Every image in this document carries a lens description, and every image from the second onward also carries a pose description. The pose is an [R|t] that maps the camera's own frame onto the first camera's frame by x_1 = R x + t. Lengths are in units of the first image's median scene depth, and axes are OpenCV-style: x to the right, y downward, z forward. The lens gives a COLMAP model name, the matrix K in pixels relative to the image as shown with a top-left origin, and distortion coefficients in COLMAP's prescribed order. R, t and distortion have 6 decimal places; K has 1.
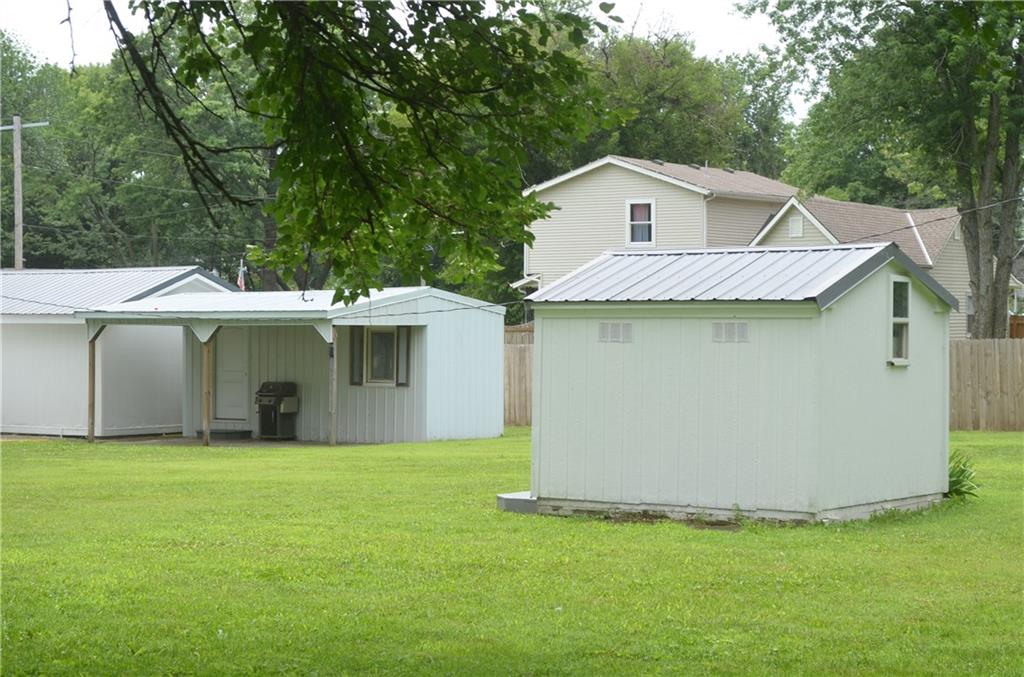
lens RADIAL K [[2136.1, 0, 513.5], [0, 2136.1, 341.1], [0, 0, 1]] dist [-0.072671, 0.000000]
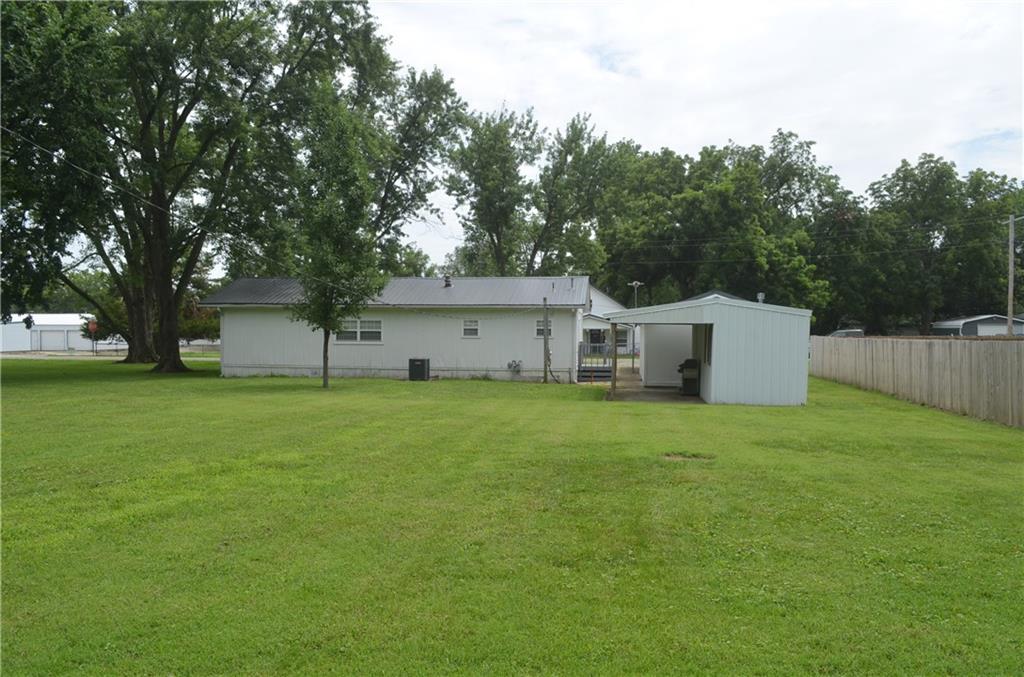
lens RADIAL K [[796.1, 0, 516.1], [0, 796.1, 336.4], [0, 0, 1]] dist [-0.013595, 0.005243]
pose [[0.459969, 0.013341, -0.887835, 0.411384], [-0.012418, 0.999886, 0.008592, -0.002415], [0.887848, 0.007073, 0.460082, 0.679797]]
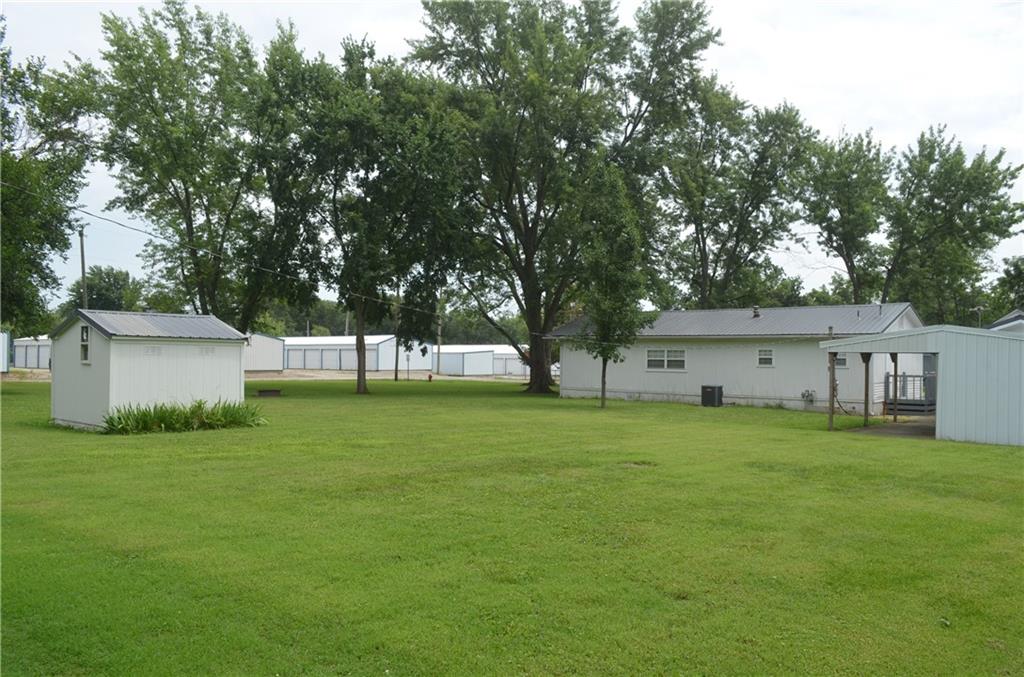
lens RADIAL K [[796.1, 0, 515.7], [0, 796.1, 337.9], [0, 0, 1]] dist [-0.013595, 0.005243]
pose [[-0.105621, -0.020016, -0.994205, 0.530312], [-0.017216, 0.999684, -0.018297, -0.004176], [0.994257, 0.015184, -0.105932, 0.847260]]
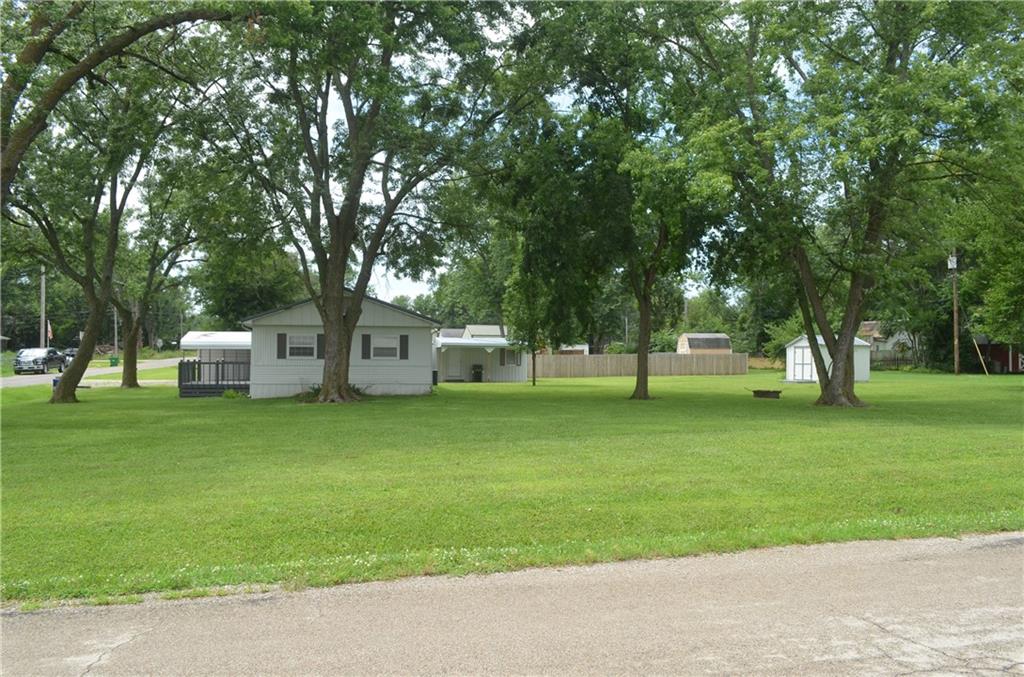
lens RADIAL K [[796.1, 0, 518.6], [0, 796.1, 338.5], [0, 0, 1]] dist [-0.013595, 0.005243]
pose [[0.689302, 0.024348, 0.724065, -1.112254], [-0.004471, 0.999559, -0.029356, 0.016465], [-0.724460, 0.016998, 0.689107, 0.085066]]
